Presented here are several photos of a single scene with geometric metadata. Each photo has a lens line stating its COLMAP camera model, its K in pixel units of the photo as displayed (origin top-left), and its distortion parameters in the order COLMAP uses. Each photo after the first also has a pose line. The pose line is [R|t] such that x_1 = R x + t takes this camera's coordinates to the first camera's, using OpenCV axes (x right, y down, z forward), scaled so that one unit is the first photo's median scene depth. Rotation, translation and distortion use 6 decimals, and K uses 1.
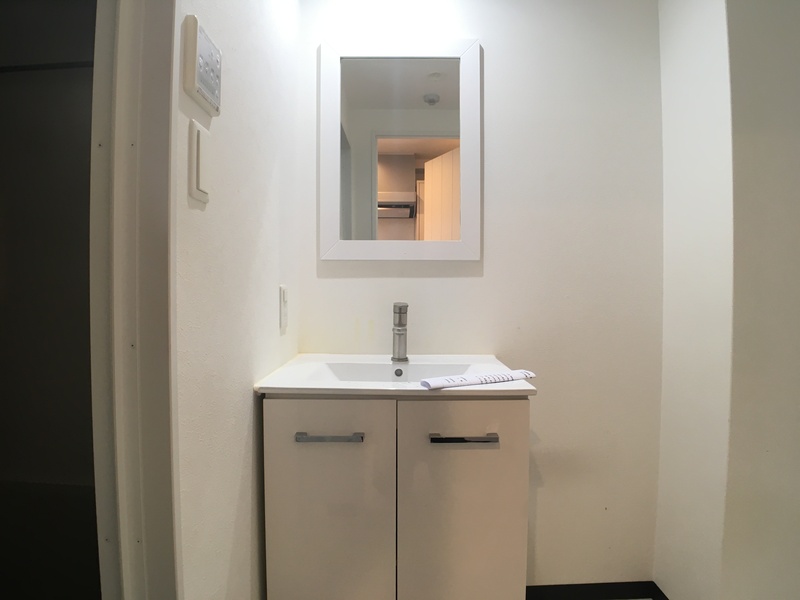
lens RADIAL K [[474.7, 0, 400.0], [0, 474.7, 300.0], [0, 0, 1]] dist [-0.066804, -0.001220]
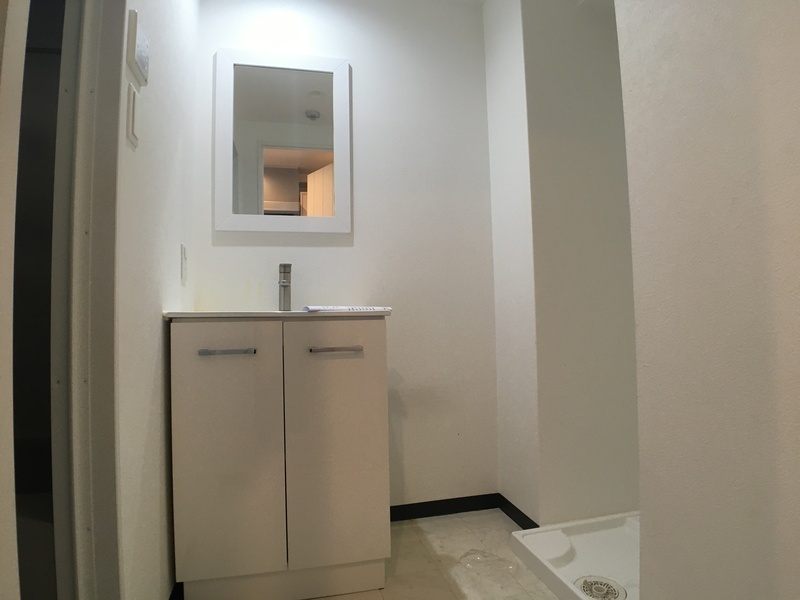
lens RADIAL K [[474.7, 0, 400.0], [0, 474.7, 300.0], [0, 0, 1]] dist [-0.066804, -0.001220]
pose [[0.971880, -0.012214, 0.235159, 0.001103], [0.027244, 0.997780, -0.060773, 0.171822], [-0.233894, 0.065471, 0.970055, -0.220014]]
